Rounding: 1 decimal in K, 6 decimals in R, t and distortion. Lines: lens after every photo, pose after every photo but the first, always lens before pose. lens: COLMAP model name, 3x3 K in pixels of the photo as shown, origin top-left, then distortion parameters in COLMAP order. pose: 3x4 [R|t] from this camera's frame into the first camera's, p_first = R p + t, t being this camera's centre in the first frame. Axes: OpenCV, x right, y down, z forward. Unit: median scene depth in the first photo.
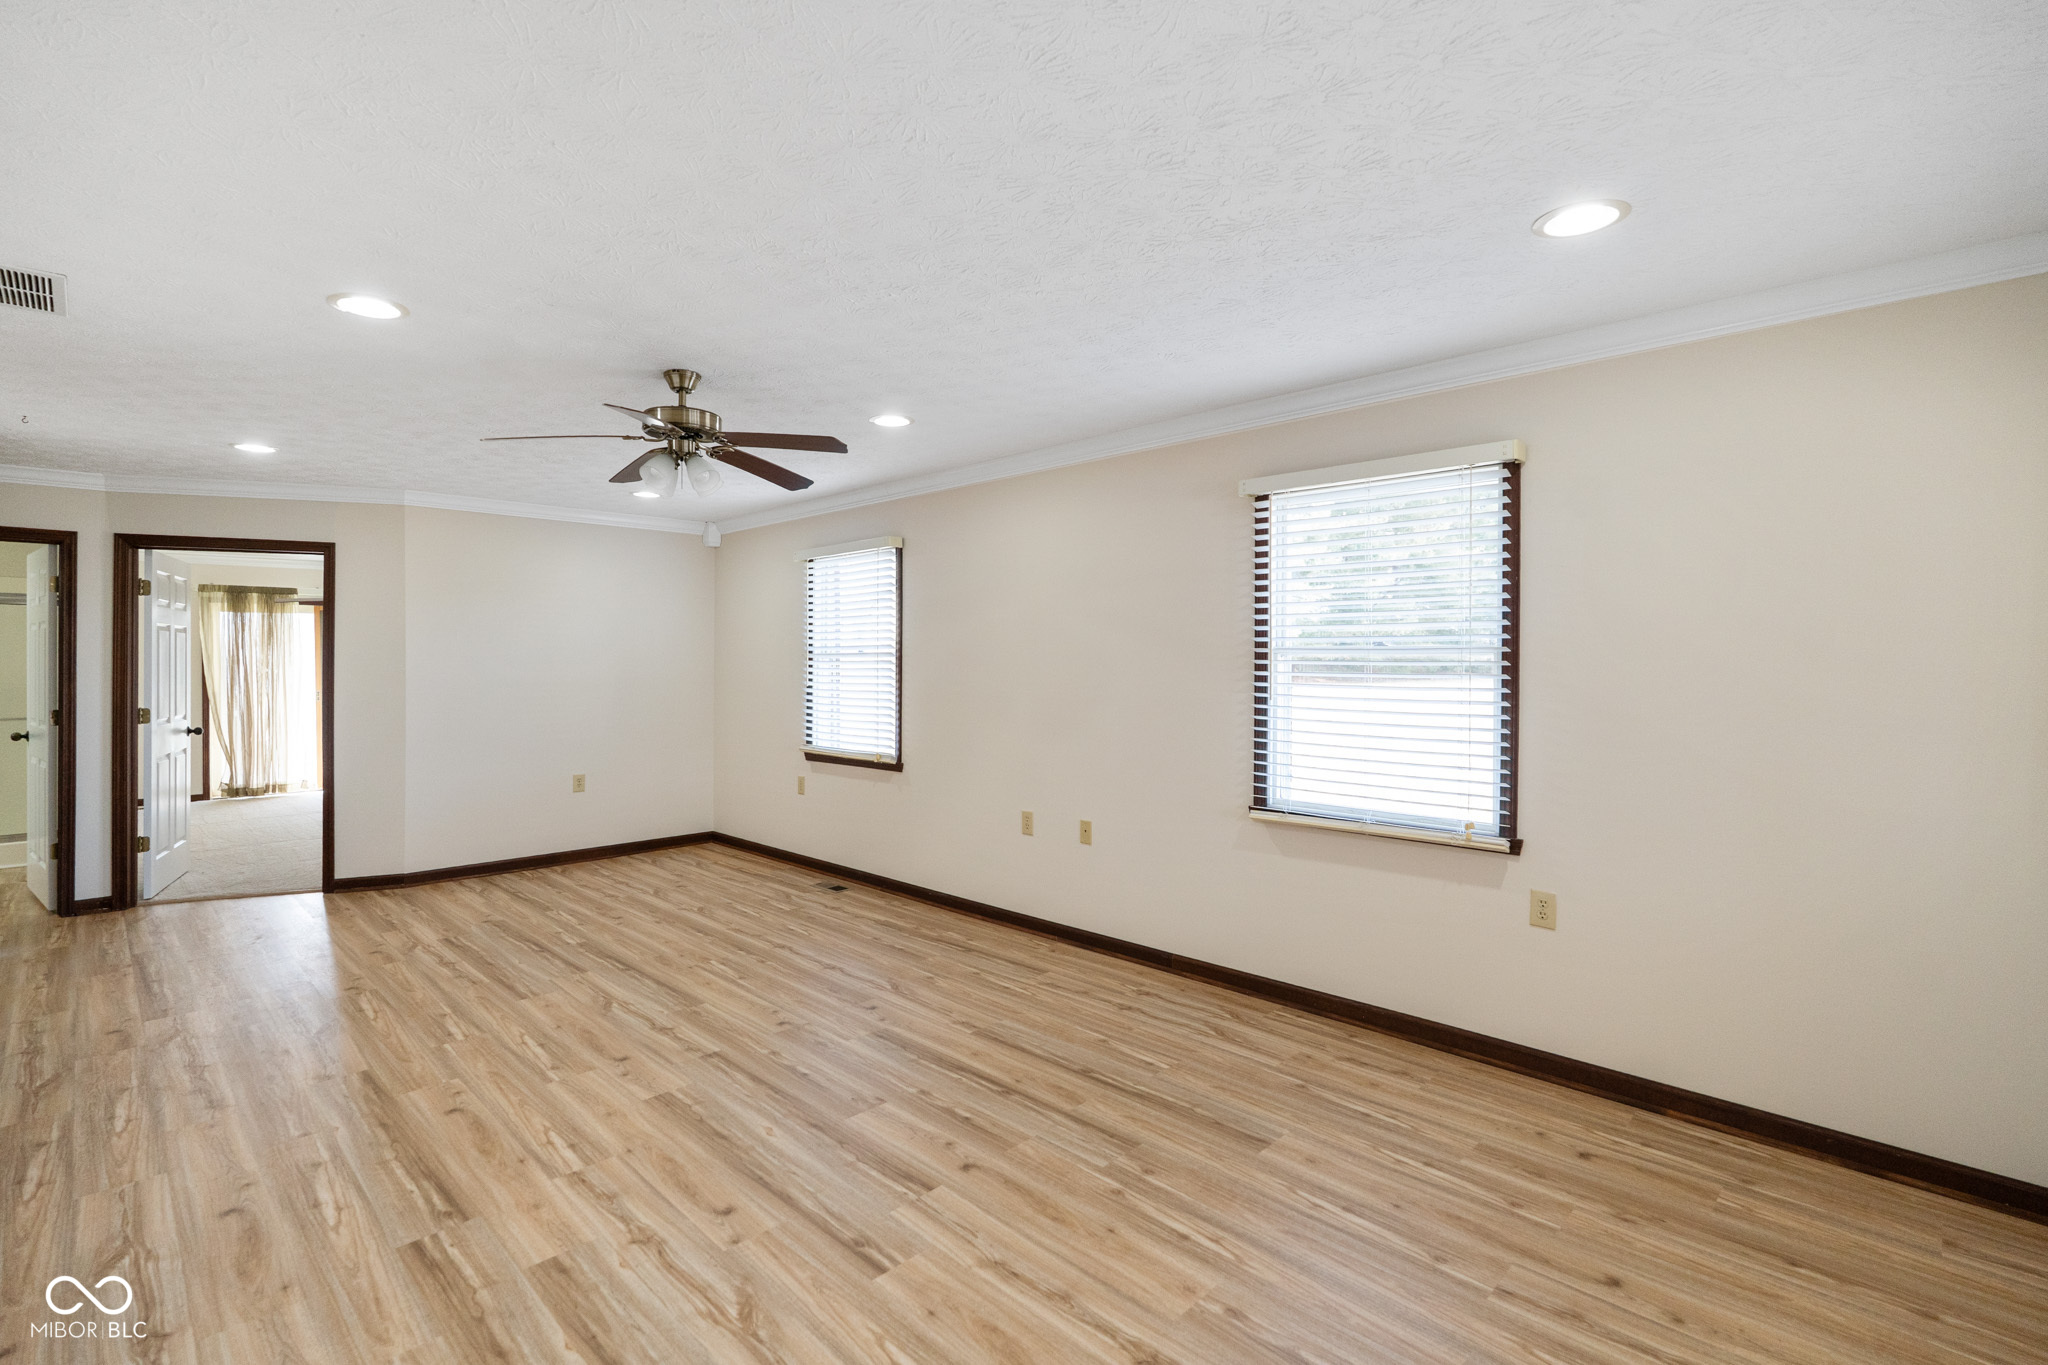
lens RADIAL K [[937.4, 0, 1015.4], [0, 937.4, 656.0], [0, 0, 1]] dist [-0.001704, -0.000543]
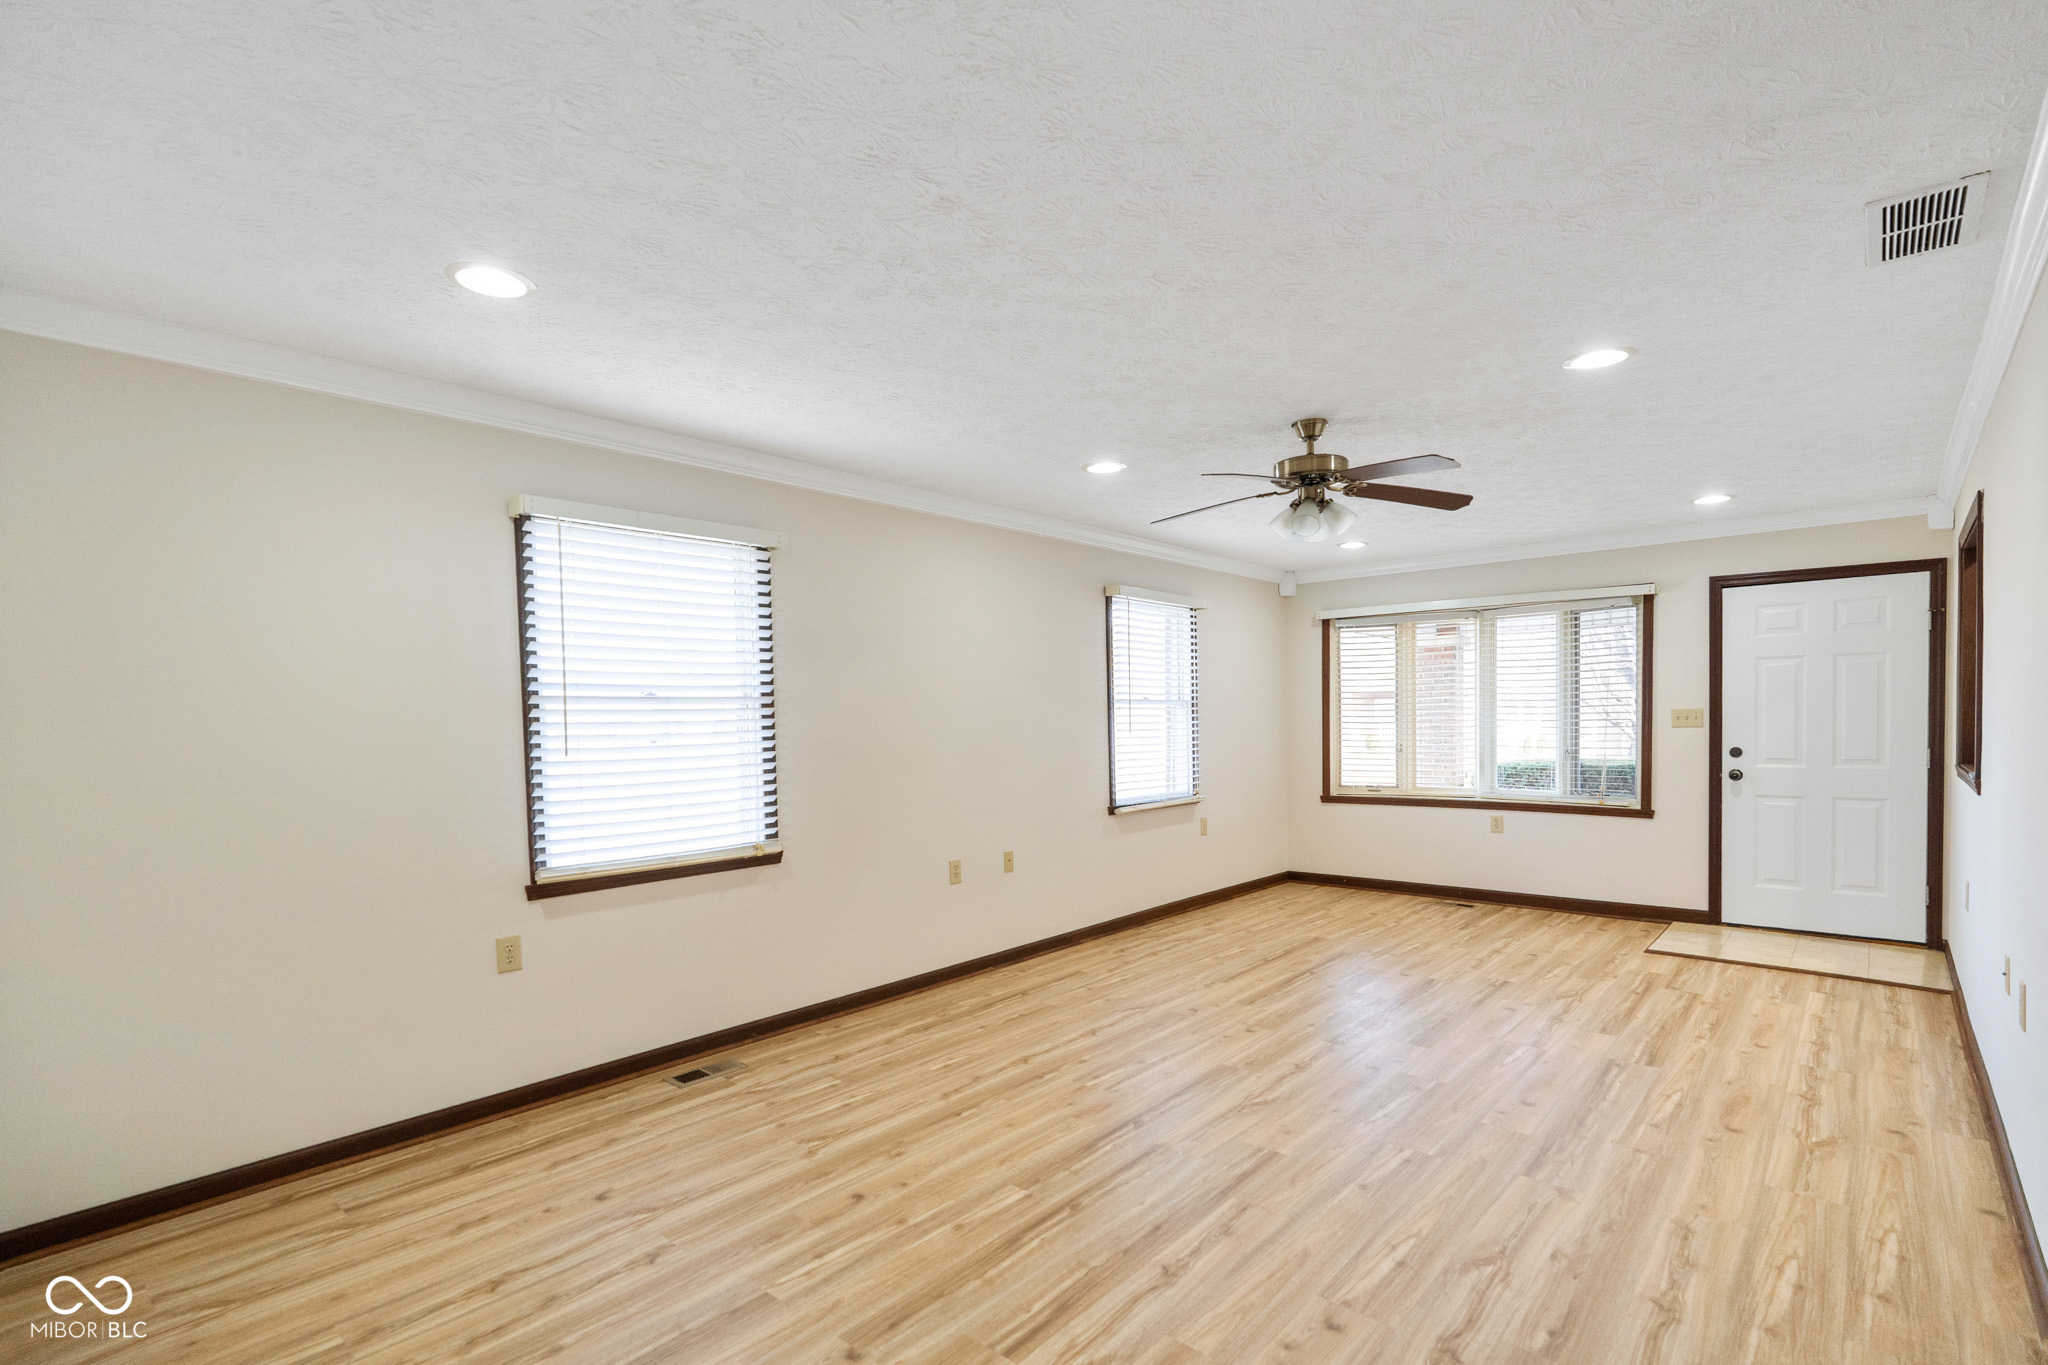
lens RADIAL K [[970.7, 0, 1023.7], [0, 970.7, 782.7], [0, 0, 1]] dist [-0.001082, -0.000103]
pose [[-0.066514, -0.063773, 0.995745, -1.521824], [0.010750, 0.997852, 0.064626, 0.030304], [-0.997728, 0.015003, -0.065686, 1.513059]]
